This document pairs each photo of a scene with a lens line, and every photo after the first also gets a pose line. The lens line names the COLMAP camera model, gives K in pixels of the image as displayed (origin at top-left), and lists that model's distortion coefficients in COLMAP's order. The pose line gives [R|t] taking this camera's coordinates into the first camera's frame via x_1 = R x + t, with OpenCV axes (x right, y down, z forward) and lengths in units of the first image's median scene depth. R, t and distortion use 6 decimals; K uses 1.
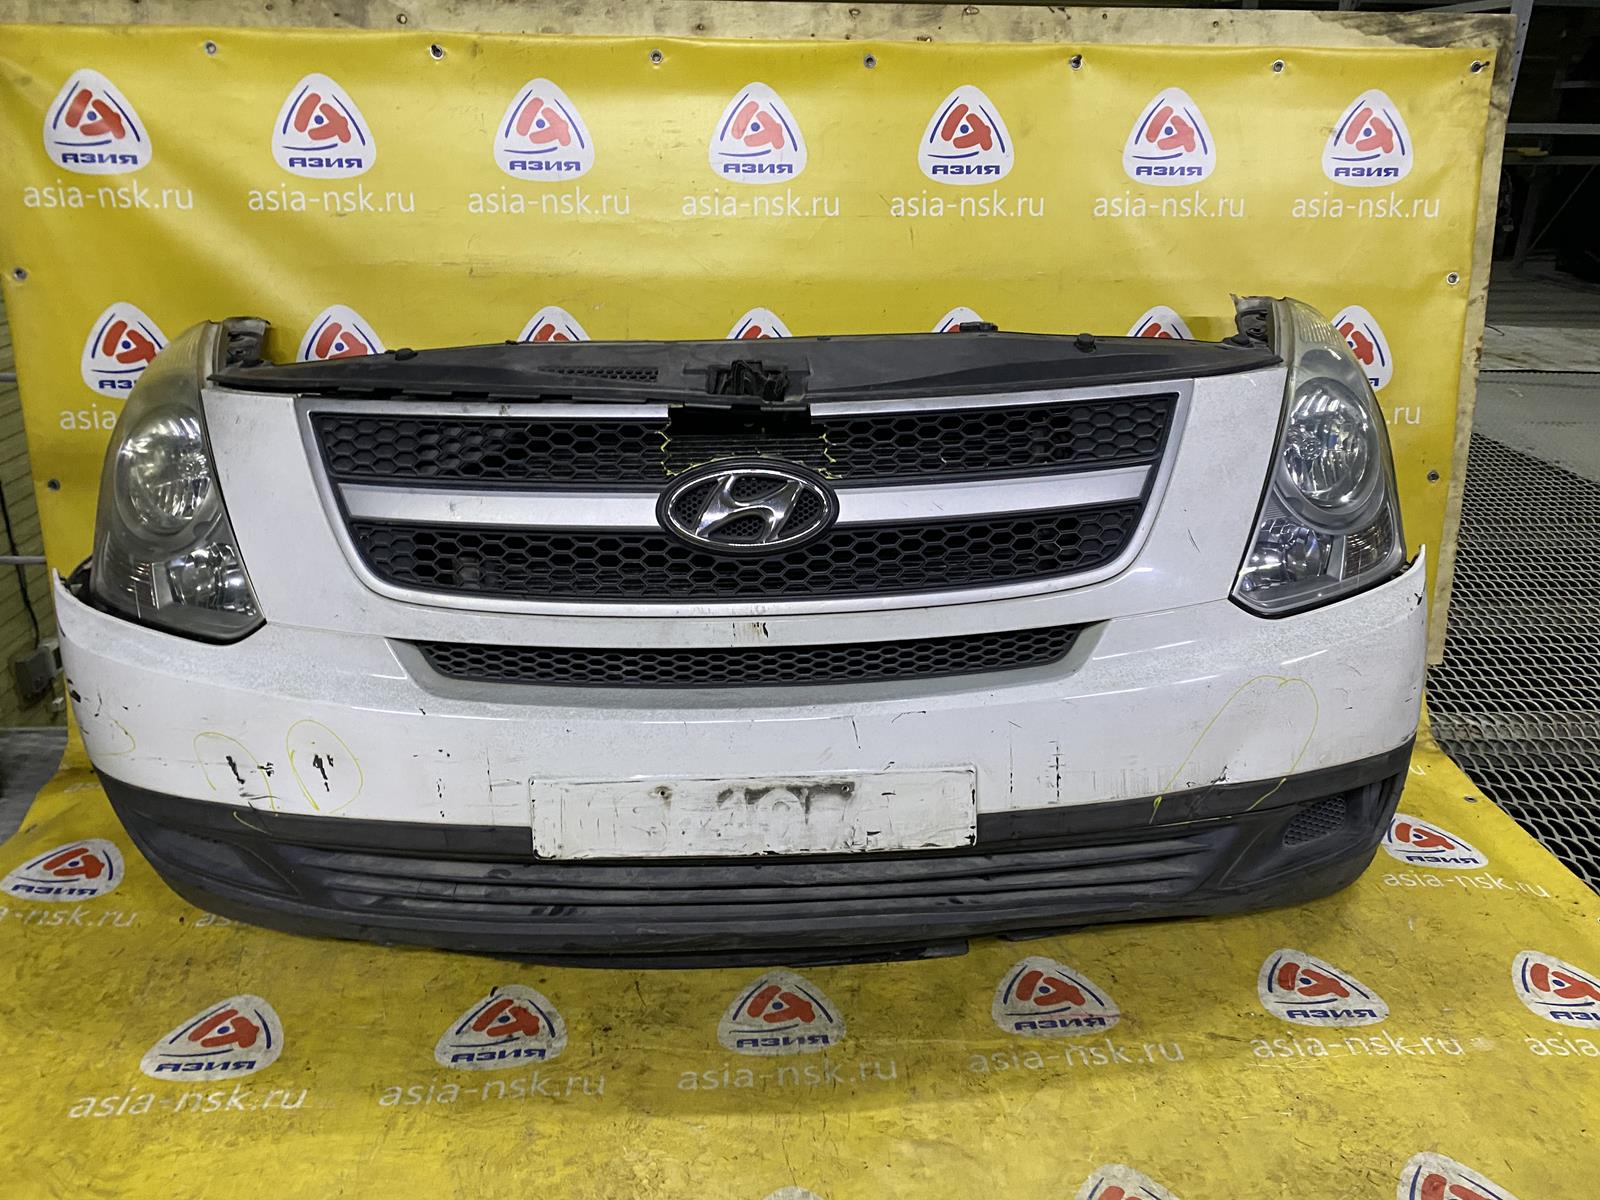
lens RADIAL K [[1220.4, 0, 798.2], [0, 1220.4, 588.8], [0, 0, 1]] dist [0.012745, -0.005956]
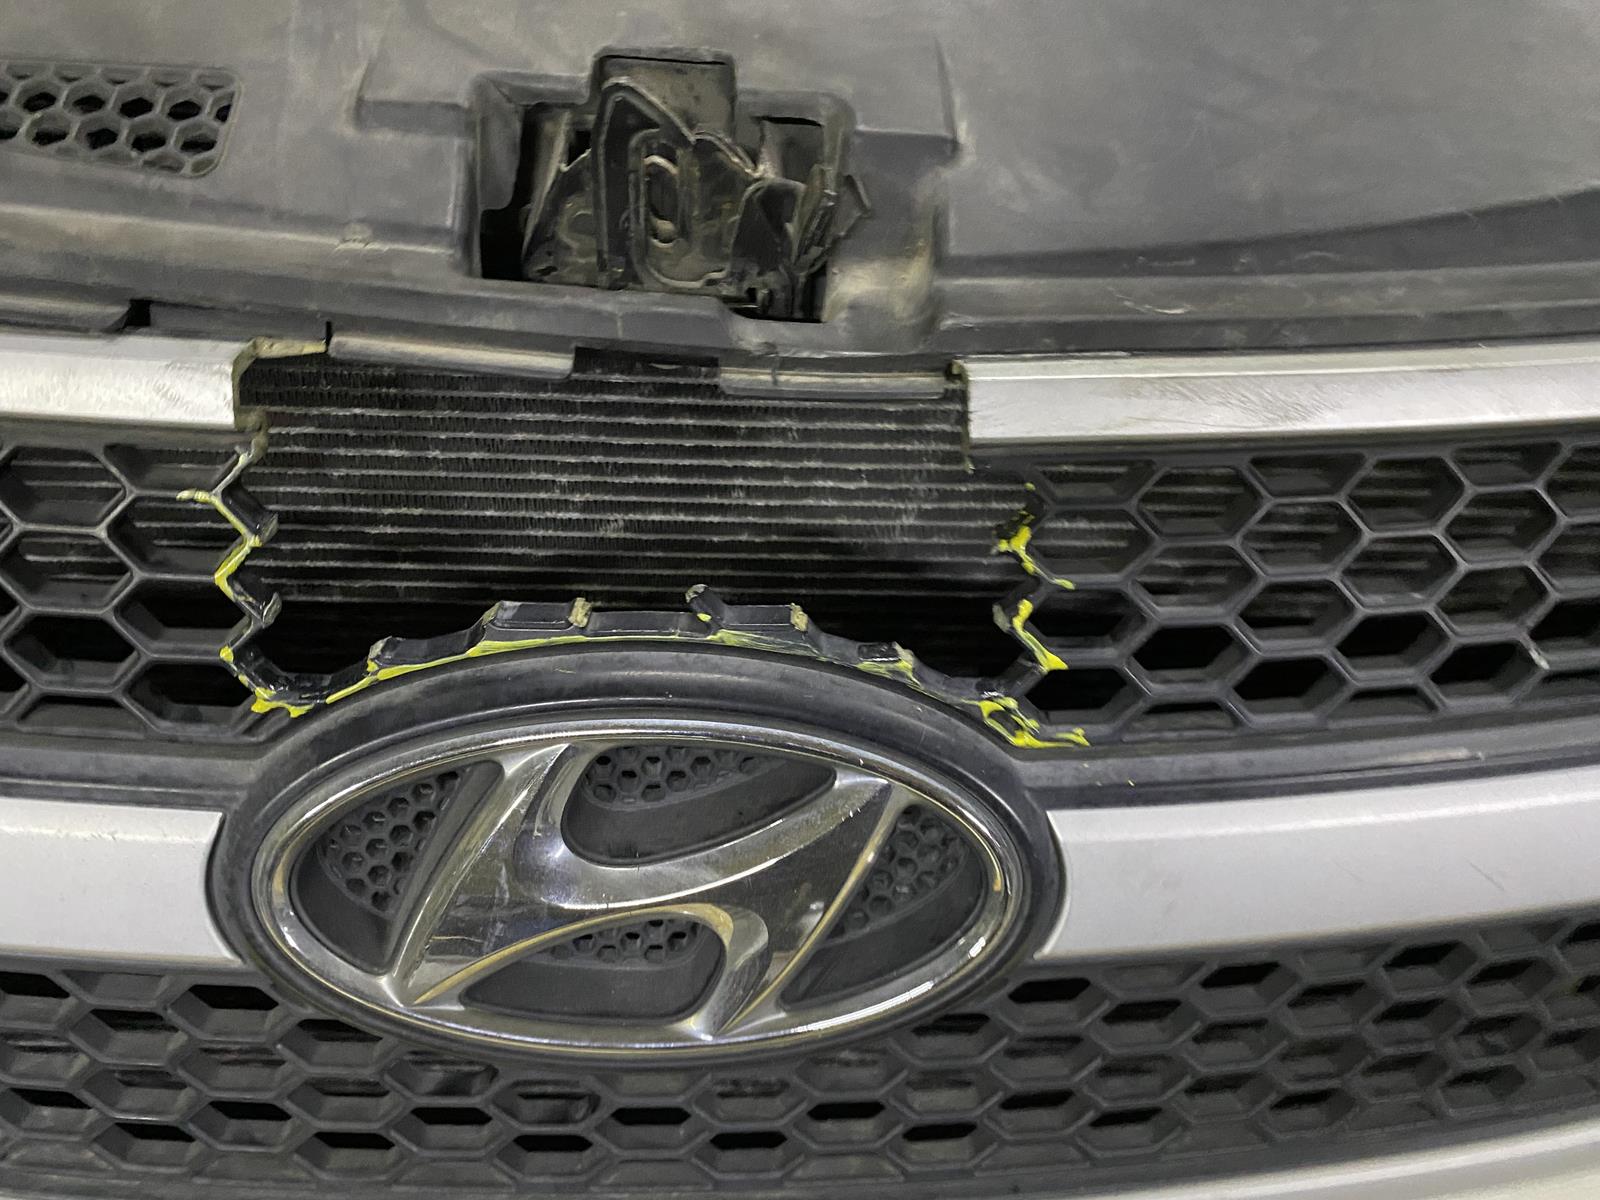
lens RADIAL K [[1220.4, 0, 783.6], [0, 1220.4, 595.8], [0, 0, 1]] dist [0.012745, -0.005956]
pose [[0.998169, 0.044030, 0.041477, -0.026499], [-0.056802, 0.918031, 0.392420, -0.190144], [-0.020799, -0.394057, 0.918850, 0.785942]]
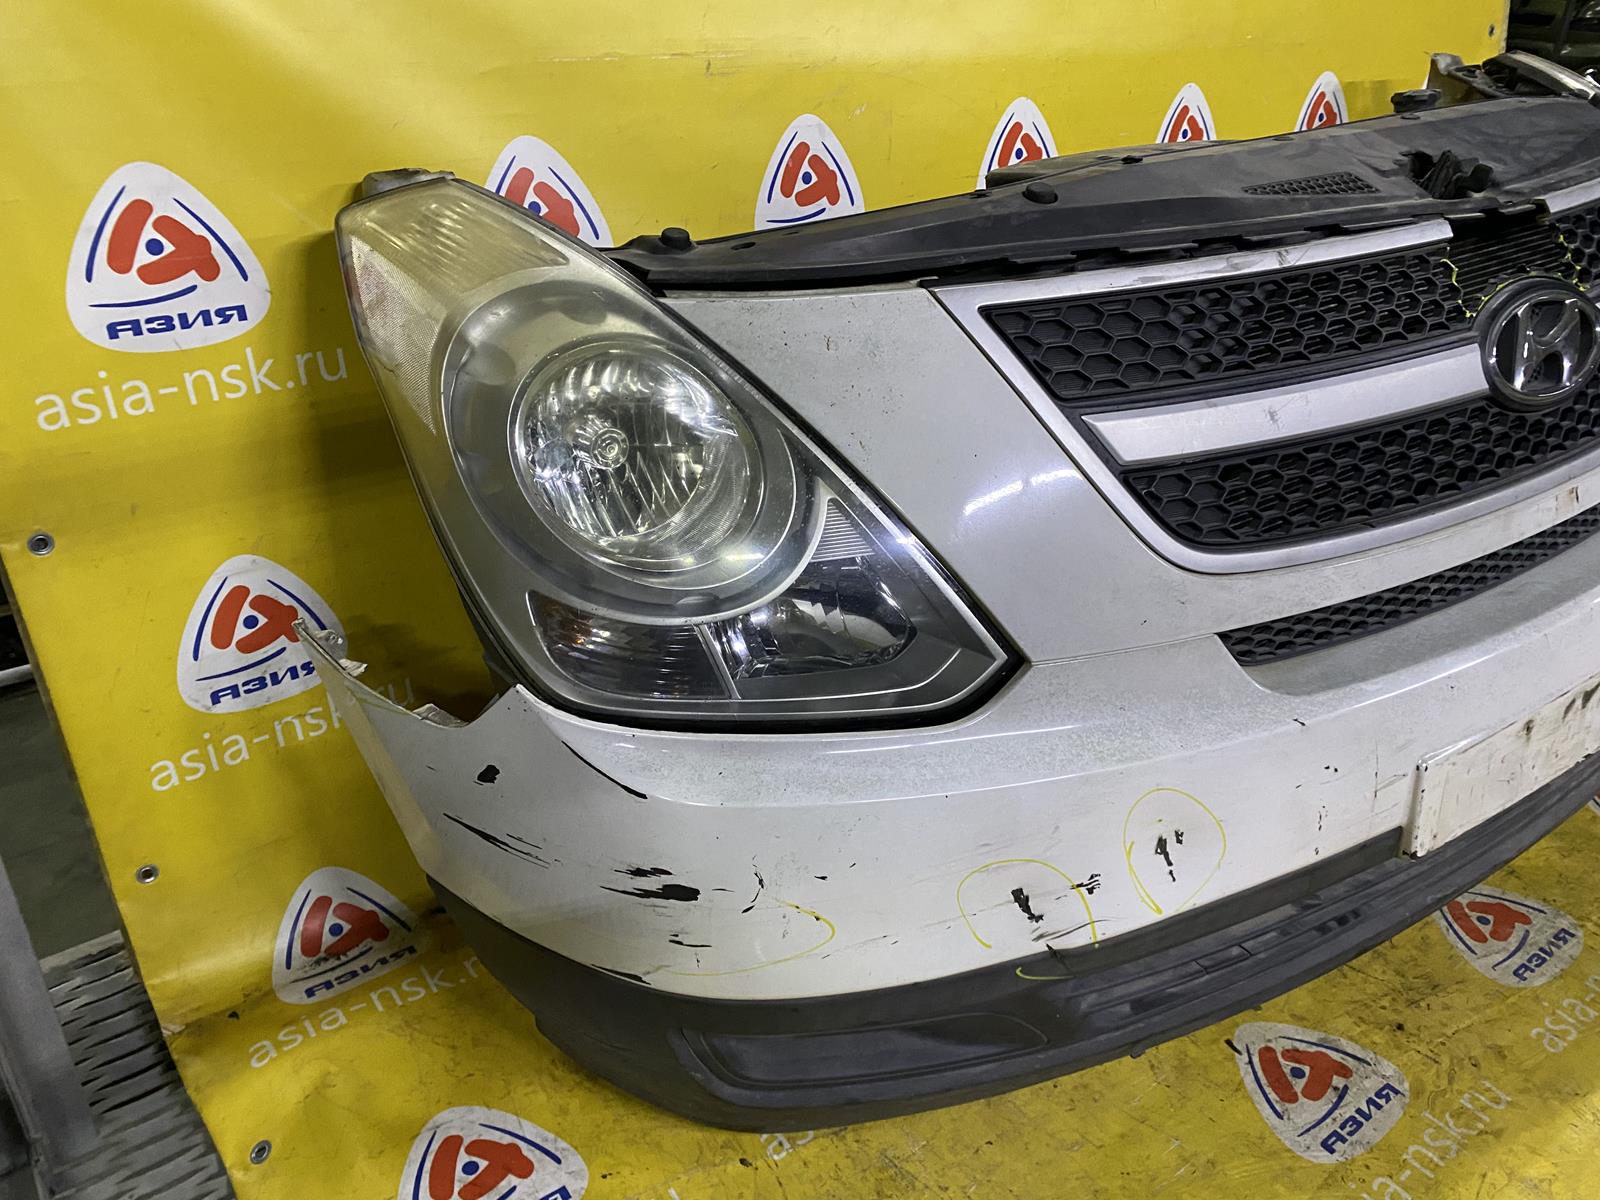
lens RADIAL K [[1220.4, 0, 795.5], [0, 1220.4, 596.4], [0, 0, 1]] dist [0.012745, -0.005956]
pose [[0.837795, -0.256999, 0.481717, -0.814885], [0.184321, 0.963624, 0.193532, -0.143059], [-0.513932, -0.073350, 0.854689, 0.544813]]
